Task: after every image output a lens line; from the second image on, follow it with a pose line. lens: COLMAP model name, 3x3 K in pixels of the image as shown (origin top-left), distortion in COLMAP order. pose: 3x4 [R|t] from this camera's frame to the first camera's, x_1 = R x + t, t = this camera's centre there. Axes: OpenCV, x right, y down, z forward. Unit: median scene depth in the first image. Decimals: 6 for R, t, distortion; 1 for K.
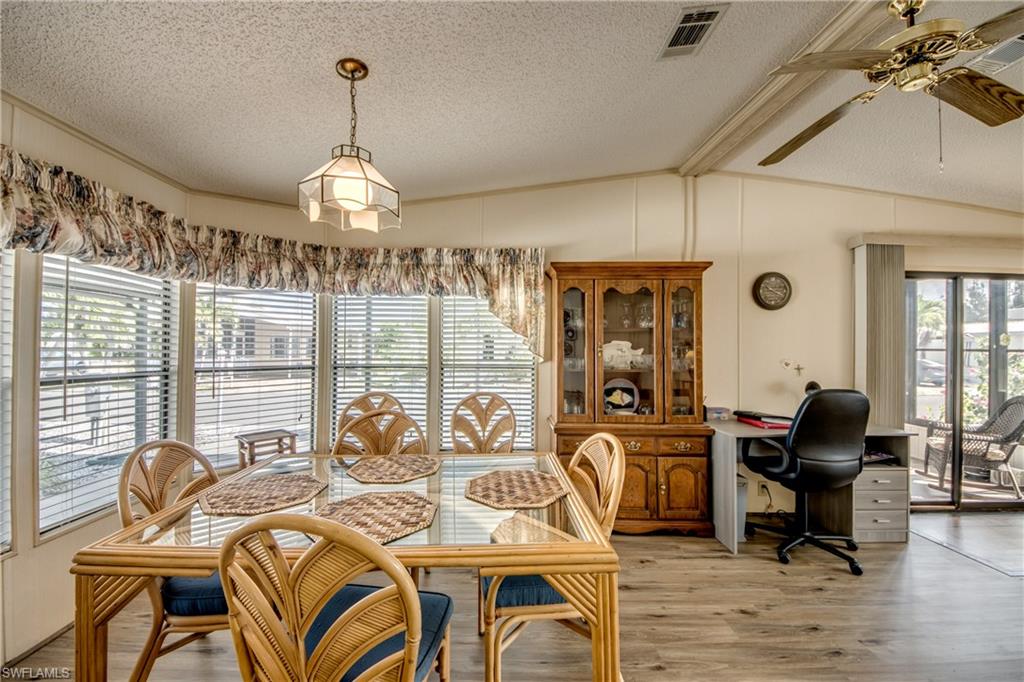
lens RADIAL K [[389.2, 0, 503.8], [0, 389.2, 339.9], [0, 0, 1]] dist [0.027999, -0.019928]
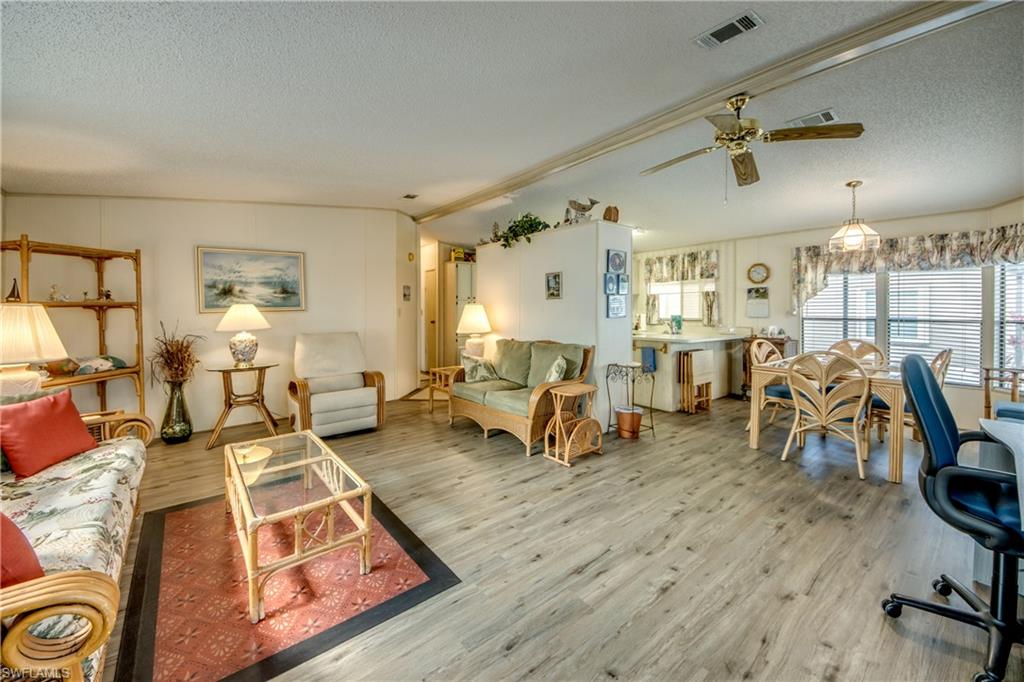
lens RADIAL K [[397.5, 0, 515.7], [0, 397.5, 316.9], [0, 0, 1]] dist [0.000524, -0.009956]
pose [[-0.779166, 0.005033, -0.626797, 1.452408], [0.005002, 0.999986, 0.001811, 0.043529], [0.626797, -0.001724, -0.779181, 0.869784]]
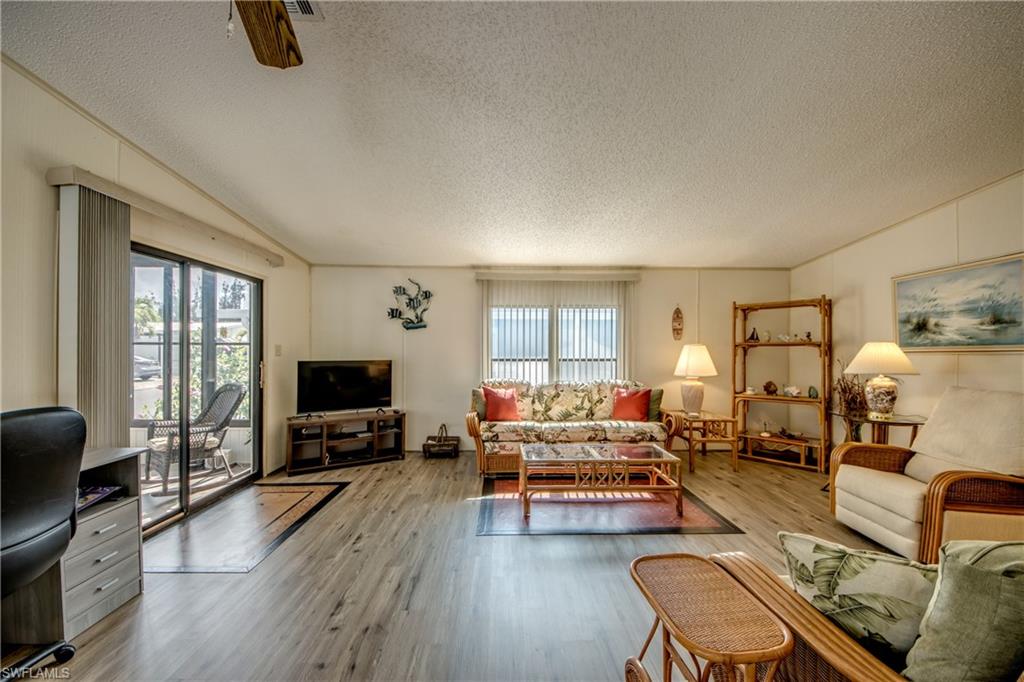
lens RADIAL K [[393.9, 0, 511.7], [0, 393.9, 348.4], [0, 0, 1]] dist [0.035129, -0.018953]
pose [[-0.022179, -0.014445, 0.999650, 0.217676], [-0.016666, 0.999762, 0.014077, 0.014313], [-0.999615, -0.016348, -0.022414, 0.268553]]
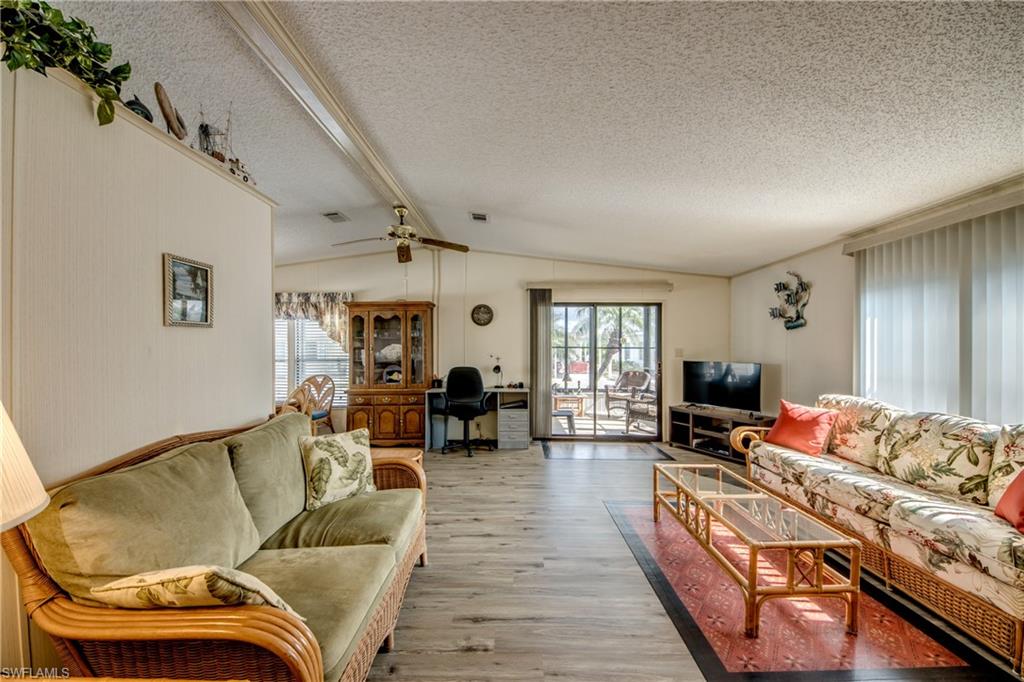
lens RADIAL K [[385.6, 0, 514.1], [0, 385.6, 348.0], [0, 0, 1]] dist [0.036029, -0.023717]
pose [[0.999895, -0.009570, -0.010883, 0.892604], [0.009671, 0.999911, 0.009238, 0.009477], [0.010794, -0.009342, 0.999898, -0.782085]]
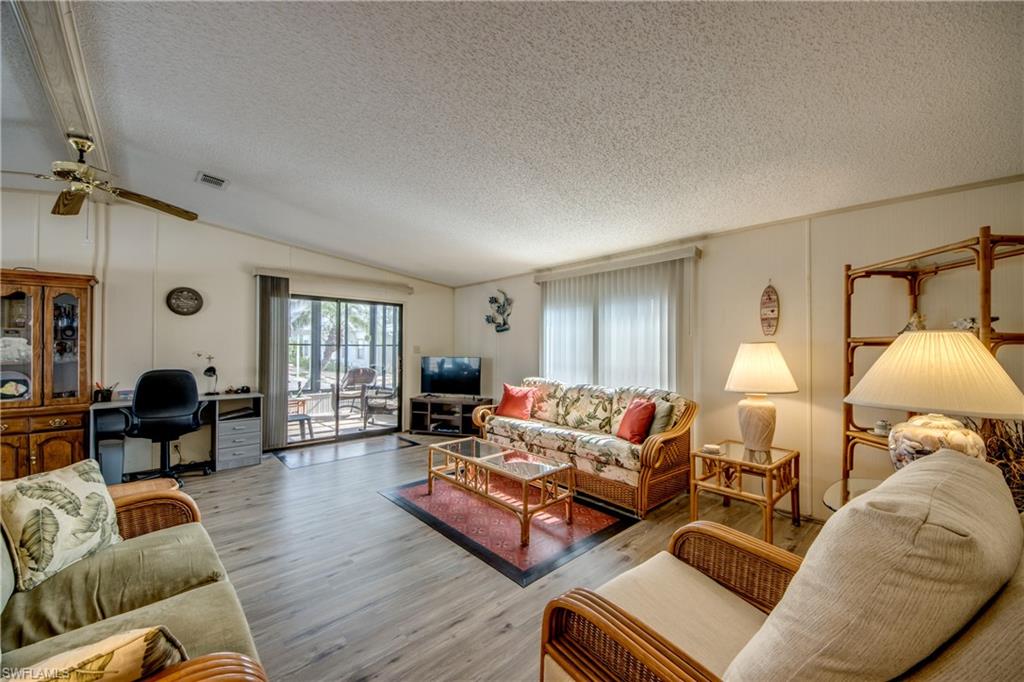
lens RADIAL K [[386.0, 0, 509.0], [0, 386.0, 341.5], [0, 0, 1]] dist [0.032682, -0.019552]
pose [[0.745011, 0.002177, 0.667048, 0.648367], [-0.003329, 0.999994, 0.000454, 0.009793], [-0.667044, -0.002559, 0.745014, -0.799257]]
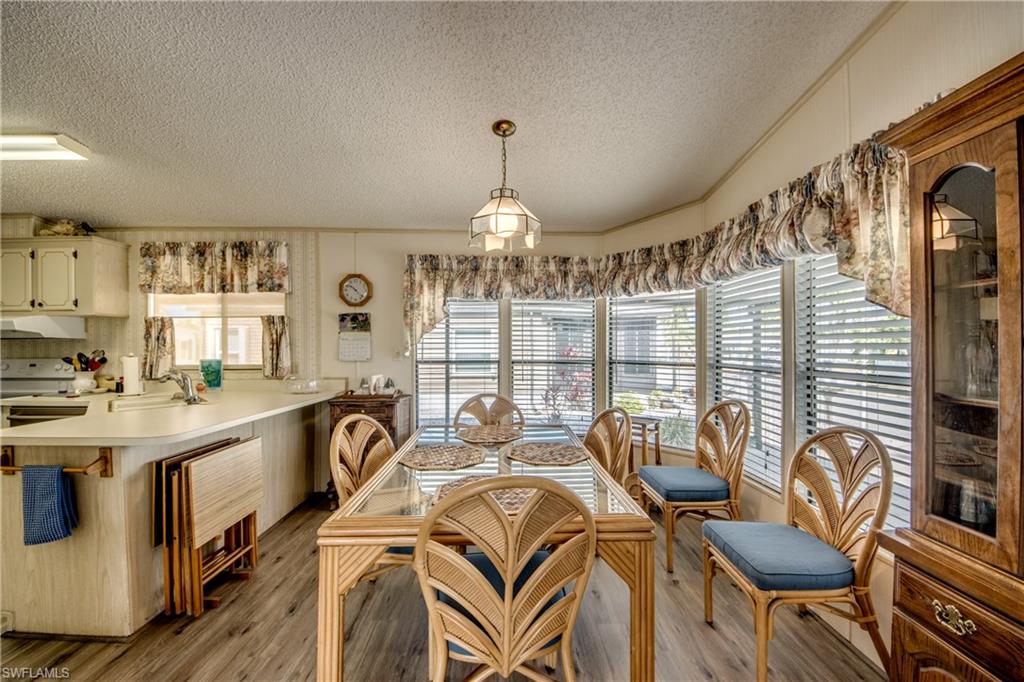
lens RADIAL K [[391.5, 0, 511.5], [0, 391.5, 345.9], [0, 0, 1]] dist [0.034275, -0.026238]
pose [[0.008444, -0.007233, -0.999938, 0.508806], [0.013715, 0.999881, -0.007116, 0.023532], [0.999870, -0.013654, 0.008542, 0.562115]]
